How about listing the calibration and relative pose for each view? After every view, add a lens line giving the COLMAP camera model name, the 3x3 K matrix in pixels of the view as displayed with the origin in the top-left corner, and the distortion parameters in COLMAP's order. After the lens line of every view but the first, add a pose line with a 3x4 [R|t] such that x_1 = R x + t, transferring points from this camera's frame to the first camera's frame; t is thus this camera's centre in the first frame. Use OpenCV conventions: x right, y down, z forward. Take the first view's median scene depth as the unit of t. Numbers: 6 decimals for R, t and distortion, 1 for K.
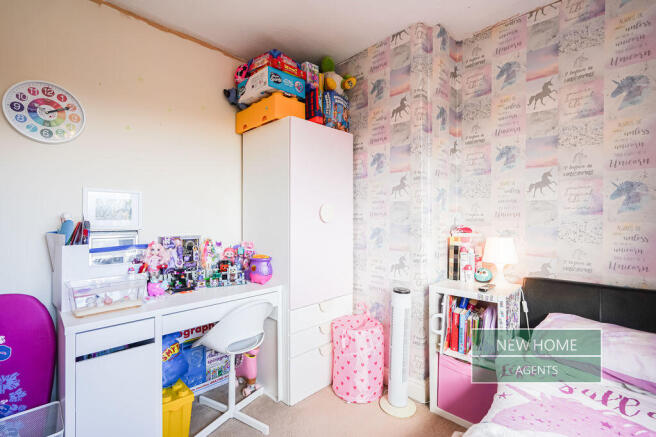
lens RADIAL K [[282.4, 0, 328.0], [0, 282.4, 220.3], [0, 0, 1]] dist [-0.029763, -0.000017]
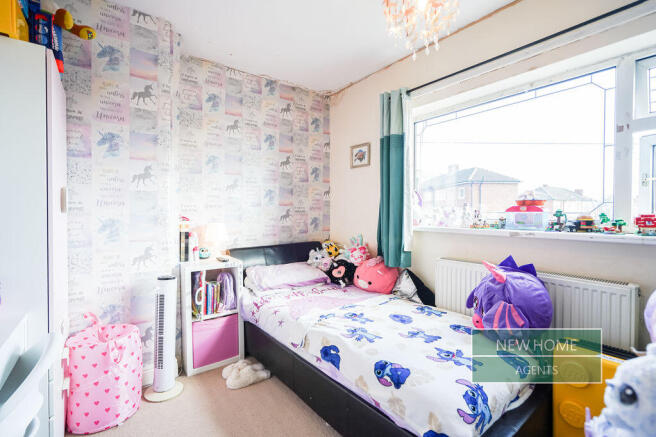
lens RADIAL K [[303.4, 0, 323.4], [0, 303.4, 211.7], [0, 0, 1]] dist [-0.000769, 0.000016]
pose [[0.150362, -0.007489, 0.988603, -0.700428], [-0.006486, 0.999942, 0.008561, -0.008366], [-0.988610, -0.007699, 0.150305, 0.234935]]
